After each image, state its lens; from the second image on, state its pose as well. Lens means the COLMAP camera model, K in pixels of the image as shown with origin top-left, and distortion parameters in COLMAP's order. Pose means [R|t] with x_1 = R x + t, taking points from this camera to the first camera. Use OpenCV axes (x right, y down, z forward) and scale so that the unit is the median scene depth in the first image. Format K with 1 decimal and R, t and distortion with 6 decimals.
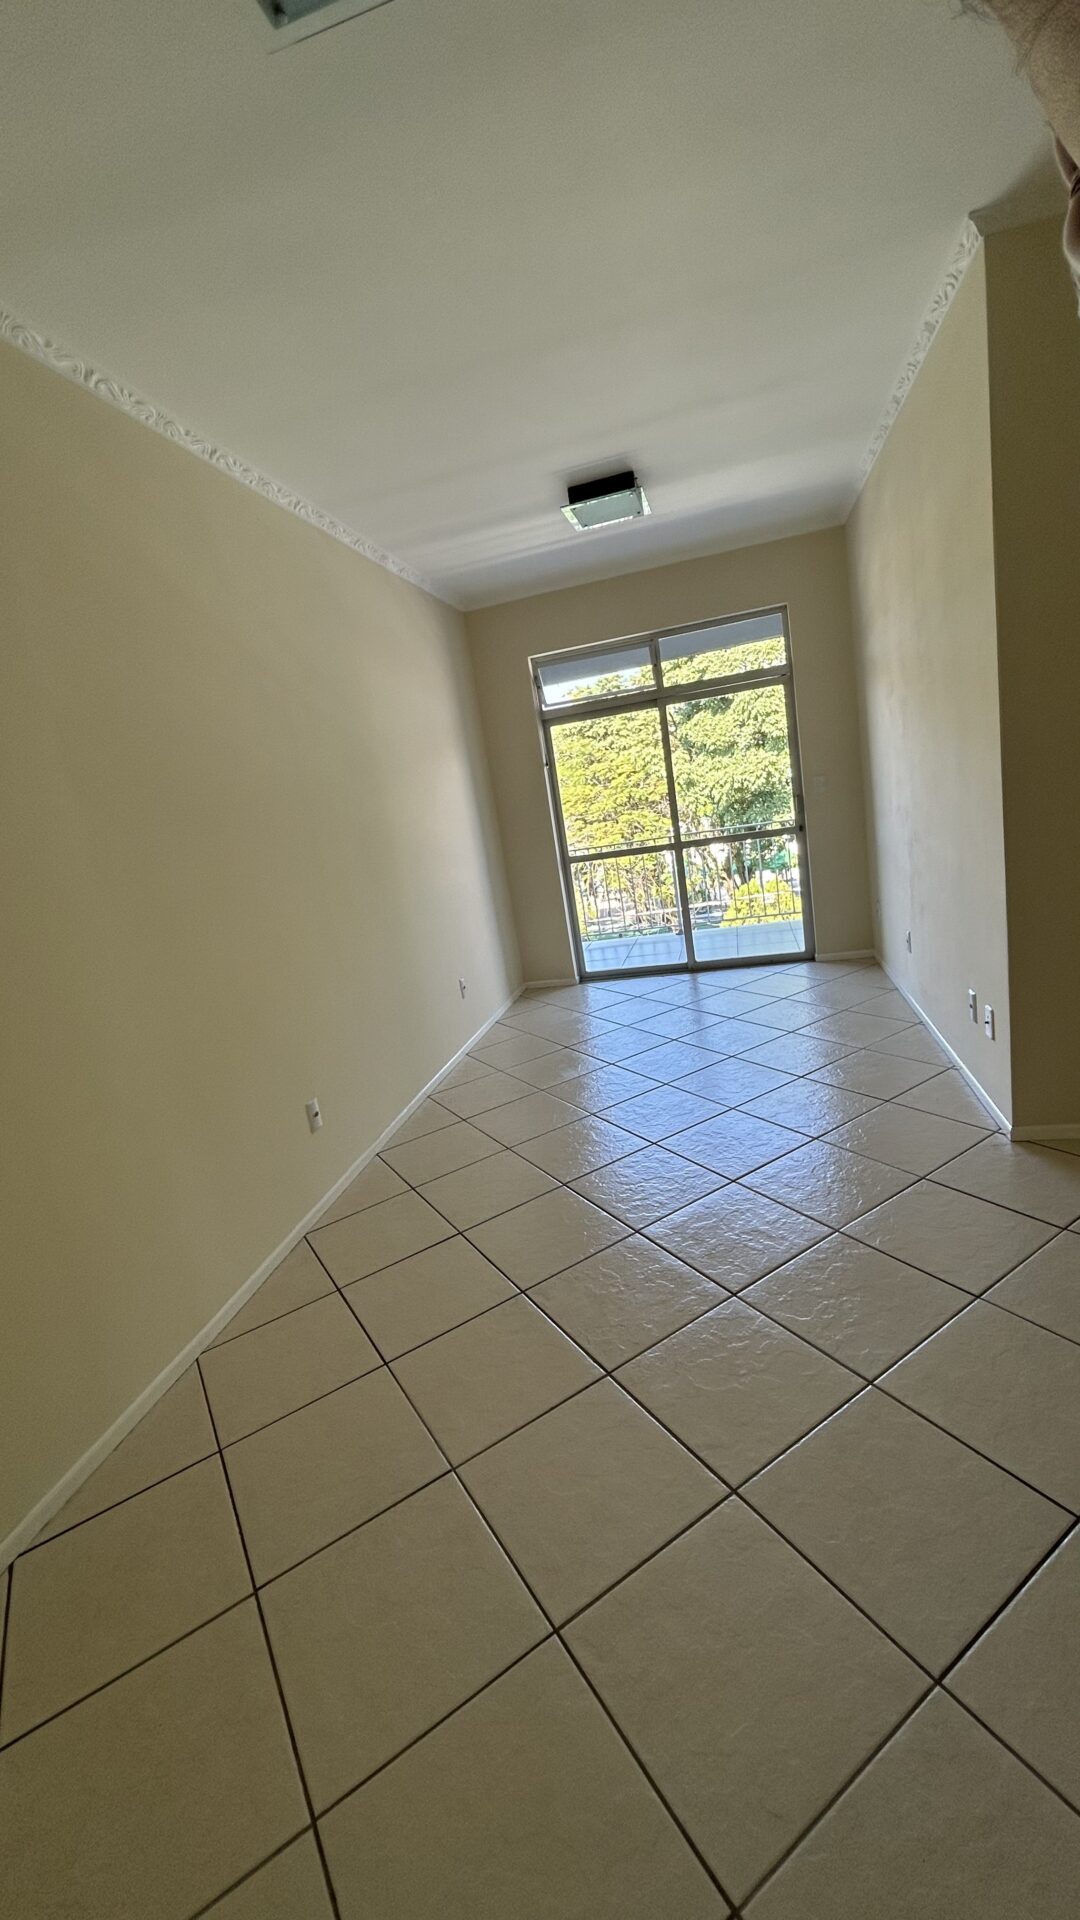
lens RADIAL K [[760.6, 0, 530.8], [0, 760.6, 962.8], [0, 0, 1]] dist [-0.001024, 0.000109]
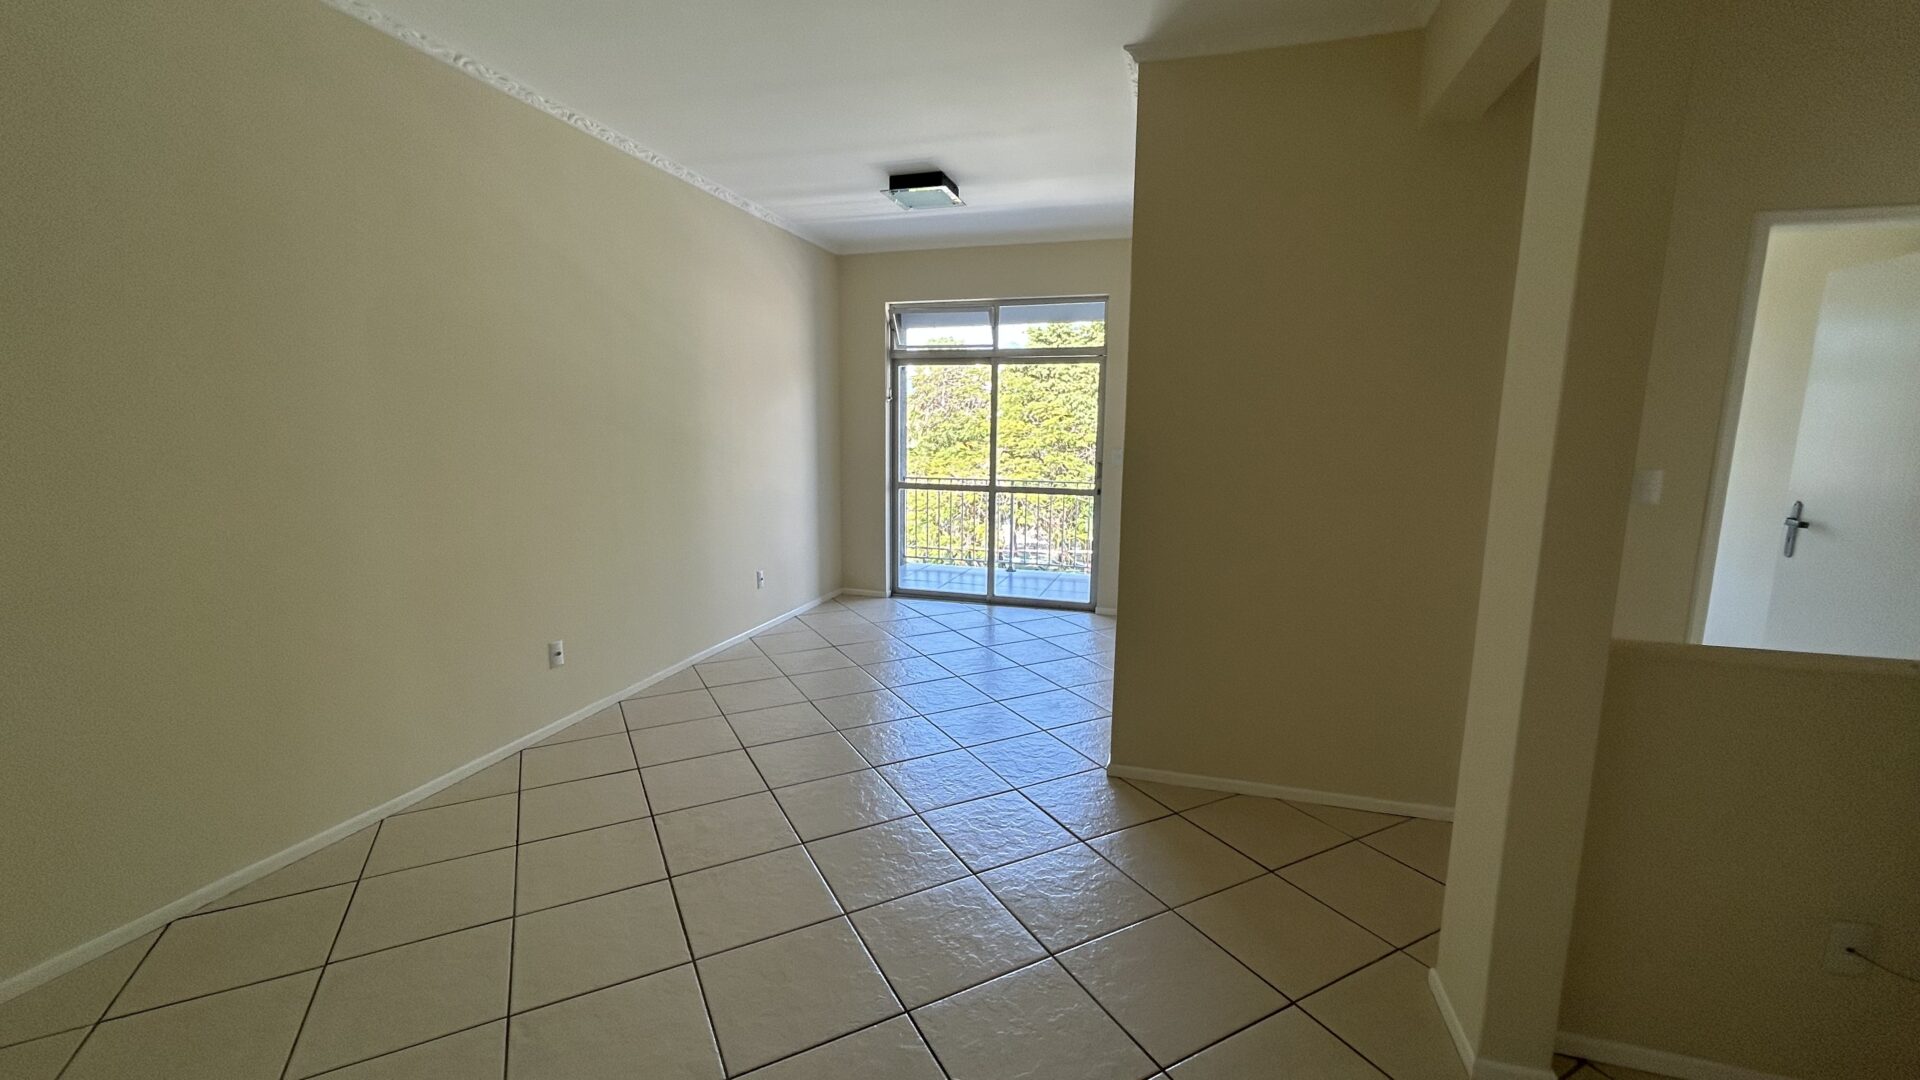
lens RADIAL K [[760.6, 0, 946.5], [0, 760.6, 538.0], [0, 0, 1]] dist [-0.001024, 0.000109]
pose [[0.984557, 0.172031, -0.032451, 0.182751], [-0.173650, 0.983193, -0.056367, -0.009346], [0.022209, 0.061132, 0.997883, -0.104651]]
